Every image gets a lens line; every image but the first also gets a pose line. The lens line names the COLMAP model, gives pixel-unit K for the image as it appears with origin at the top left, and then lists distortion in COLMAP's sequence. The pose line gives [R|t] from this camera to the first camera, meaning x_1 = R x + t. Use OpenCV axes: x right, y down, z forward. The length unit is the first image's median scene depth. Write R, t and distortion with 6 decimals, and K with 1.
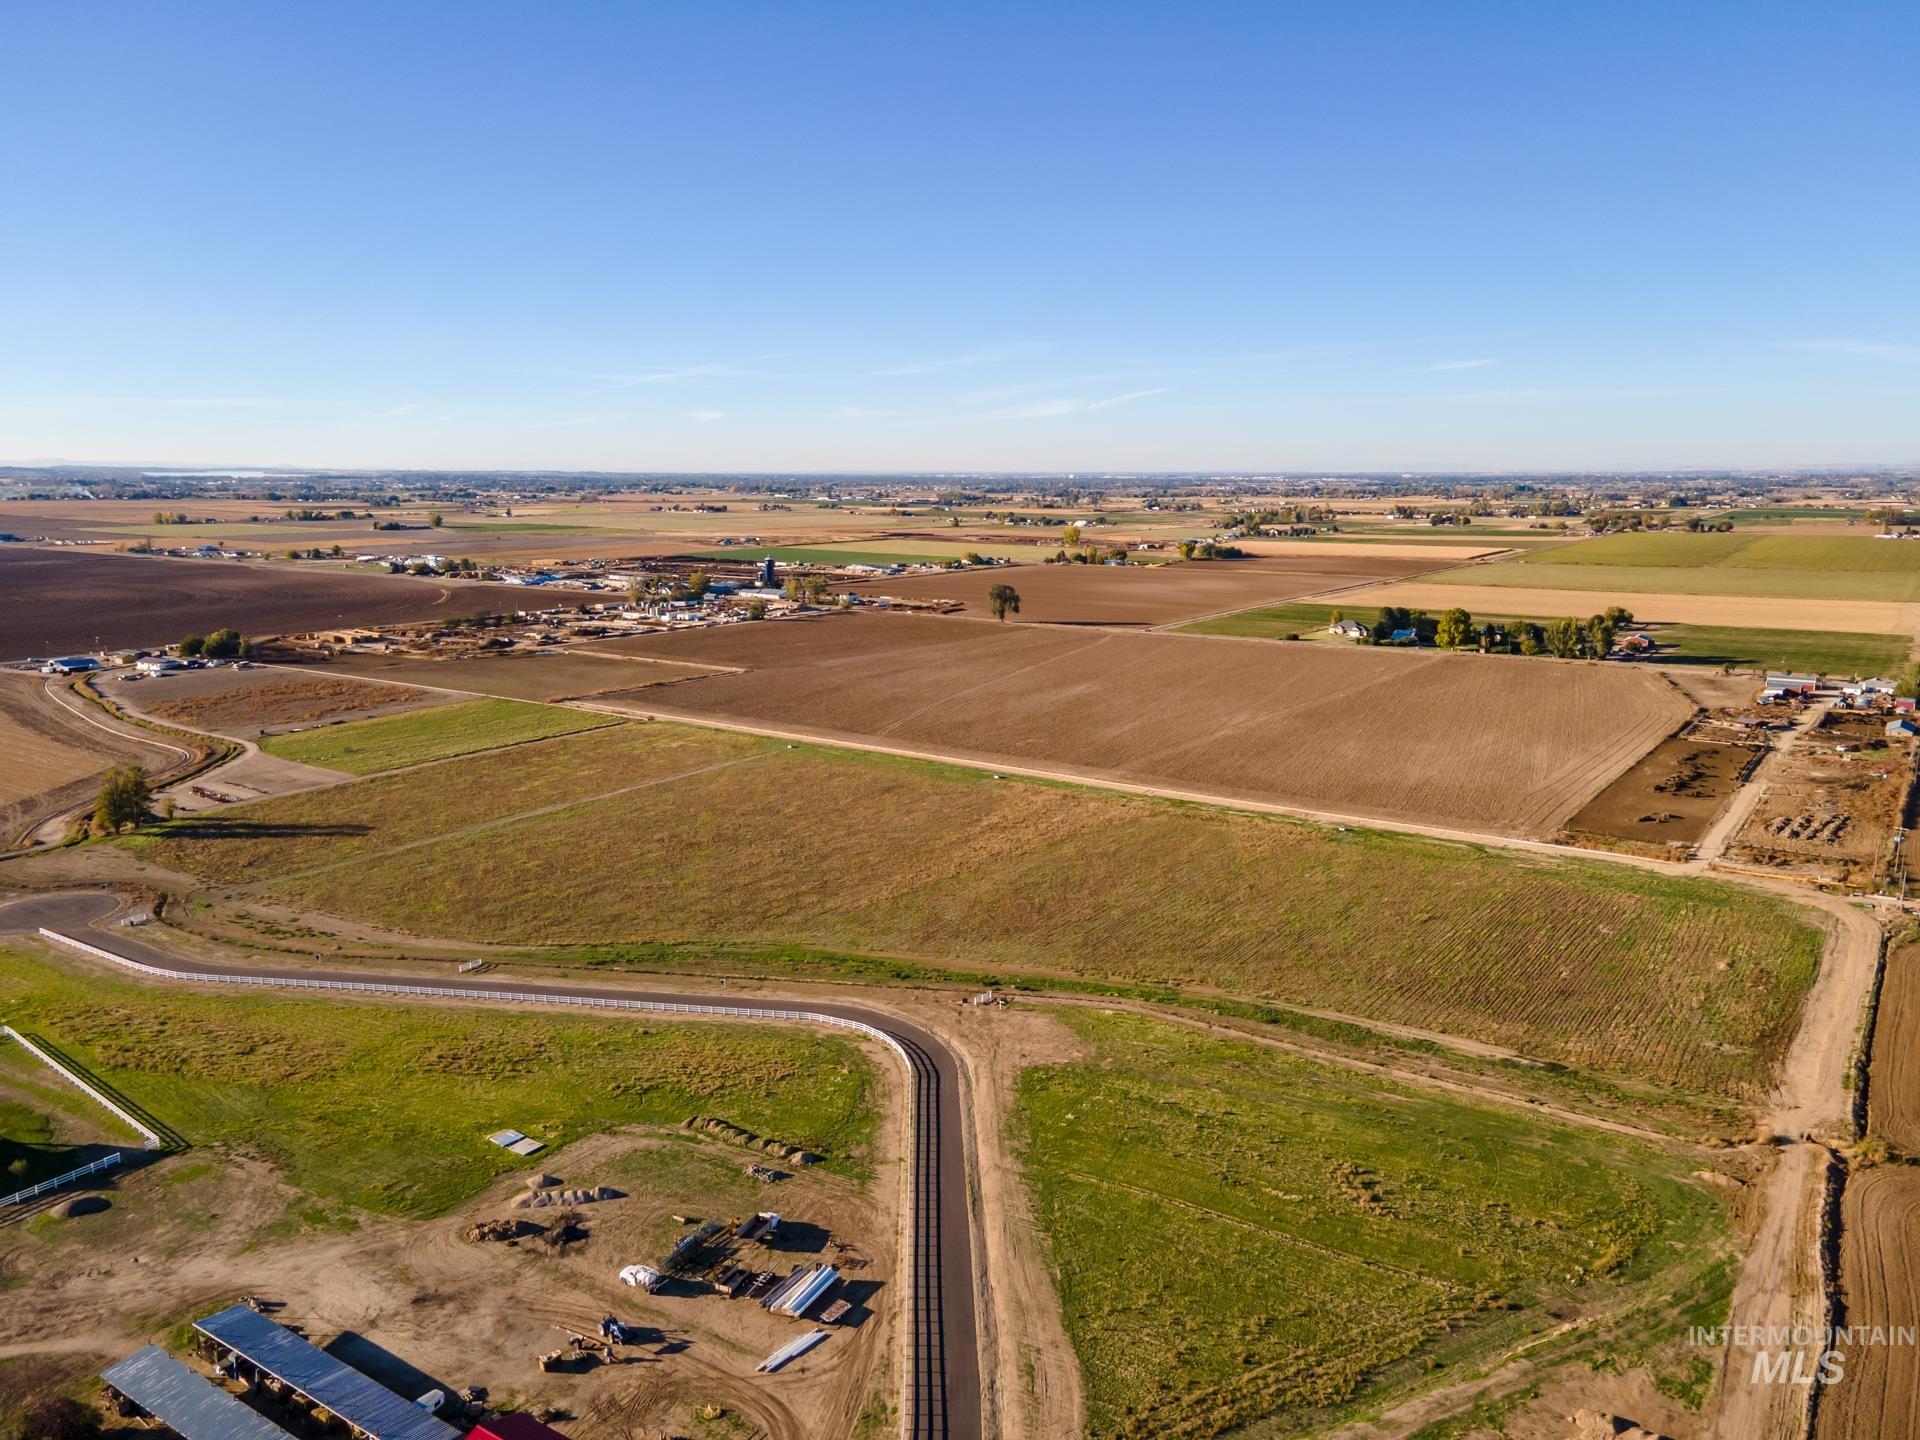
lens RADIAL K [[1401.1, 0, 960.0], [0, 1401.1, 720.0], [0, 0, 1]] dist [0.014841, 0.050639]
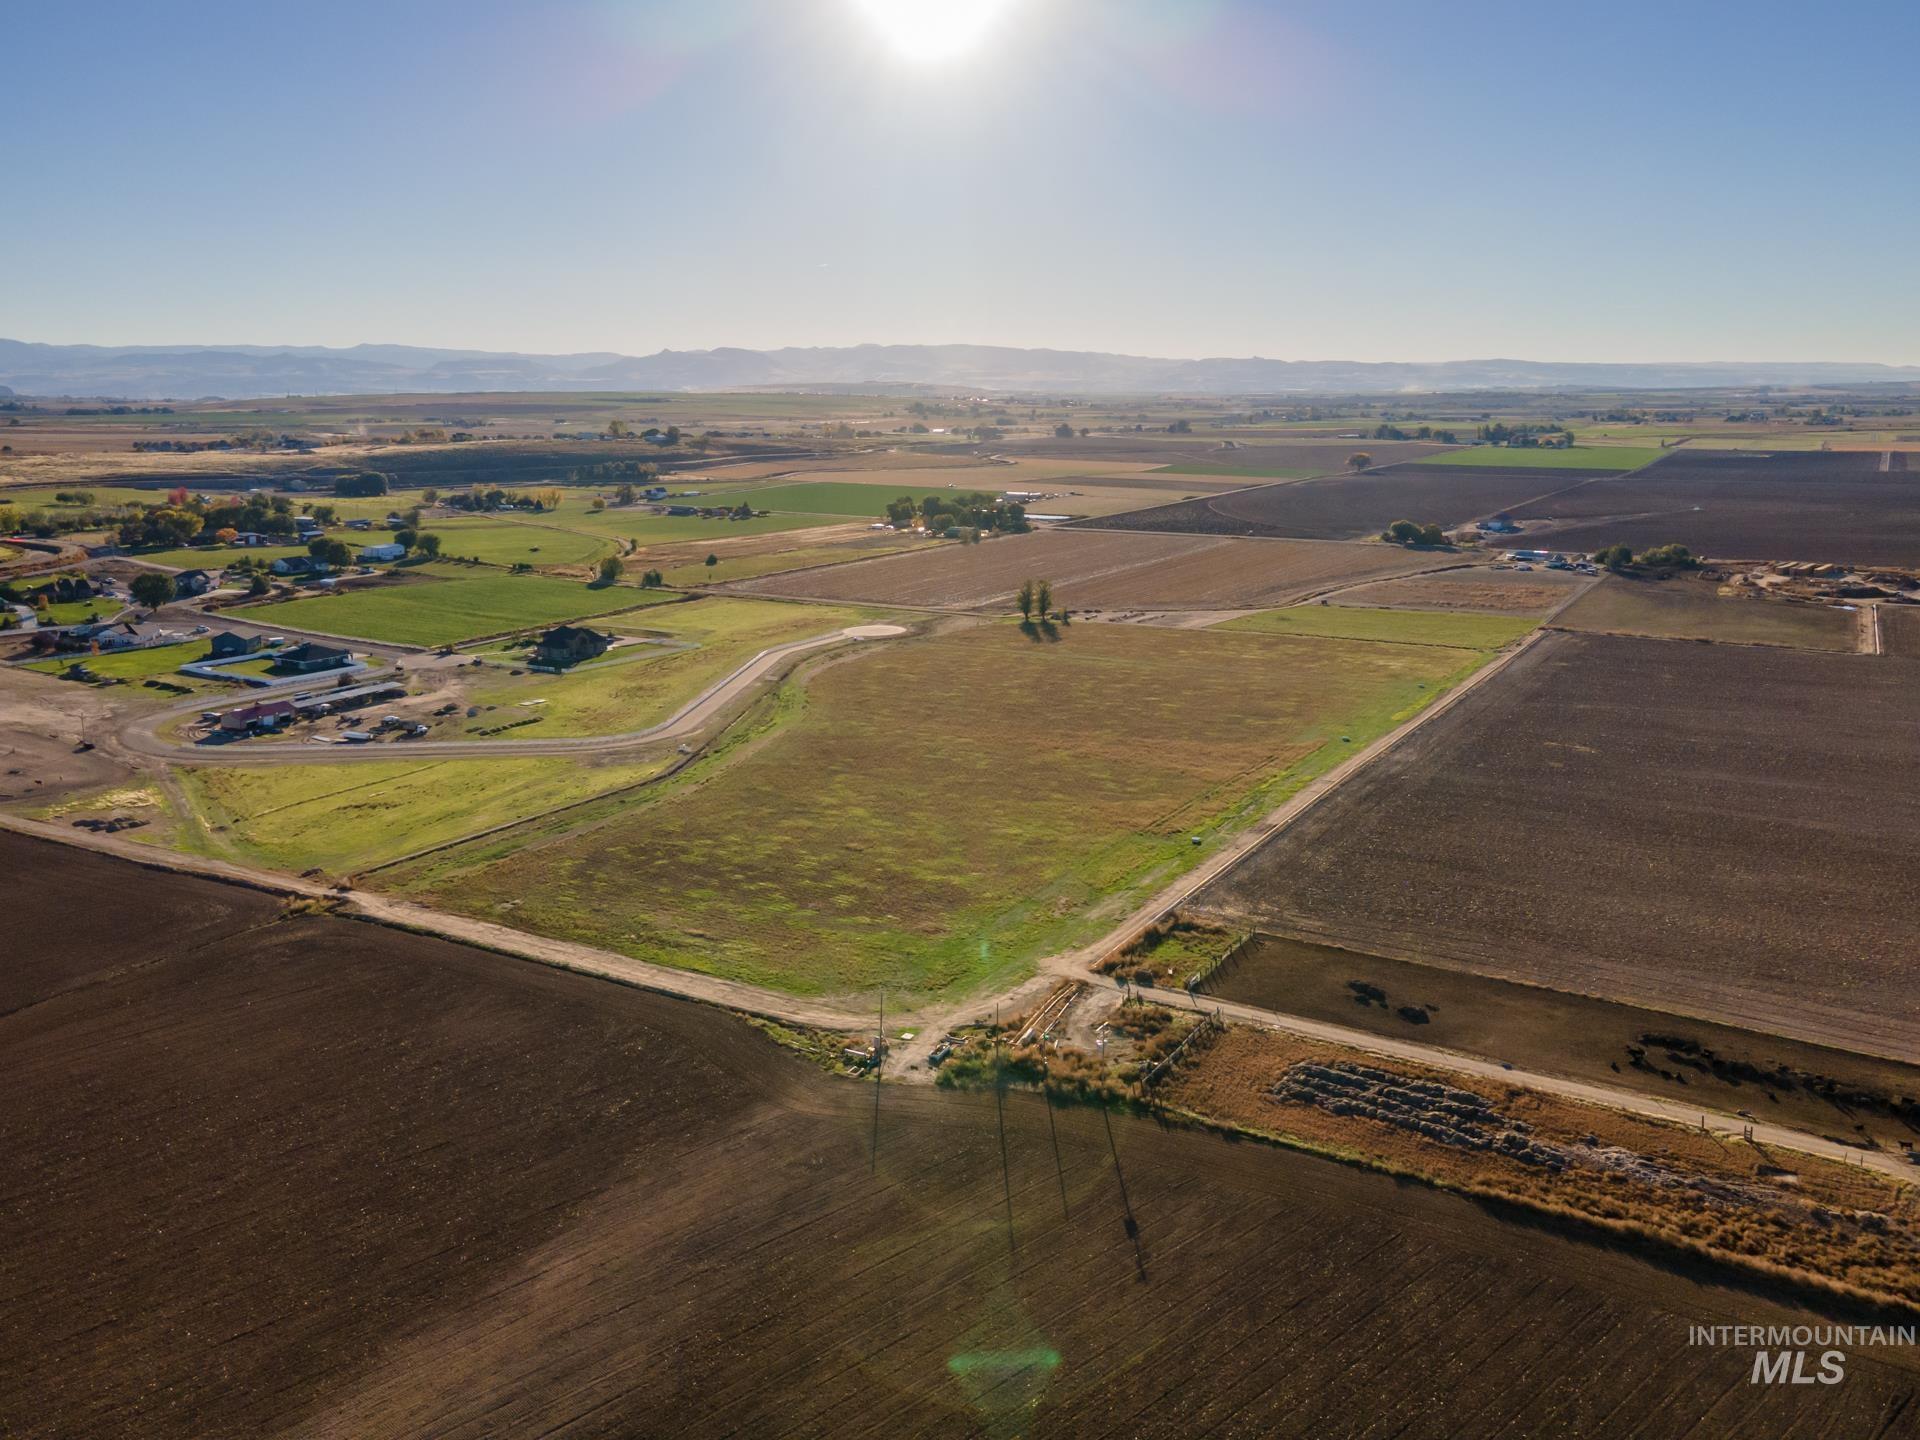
lens RADIAL K [[1503.1, 0, 966.0], [0, 1503.1, 652.7], [0, 0, 1]] dist [0.036164, -0.002860]
pose [[0.079562, 0.174021, -0.981523, 0.991958], [-0.176202, 0.971594, 0.157978, -0.127753], [0.981133, 0.160377, 0.107965, 0.688653]]
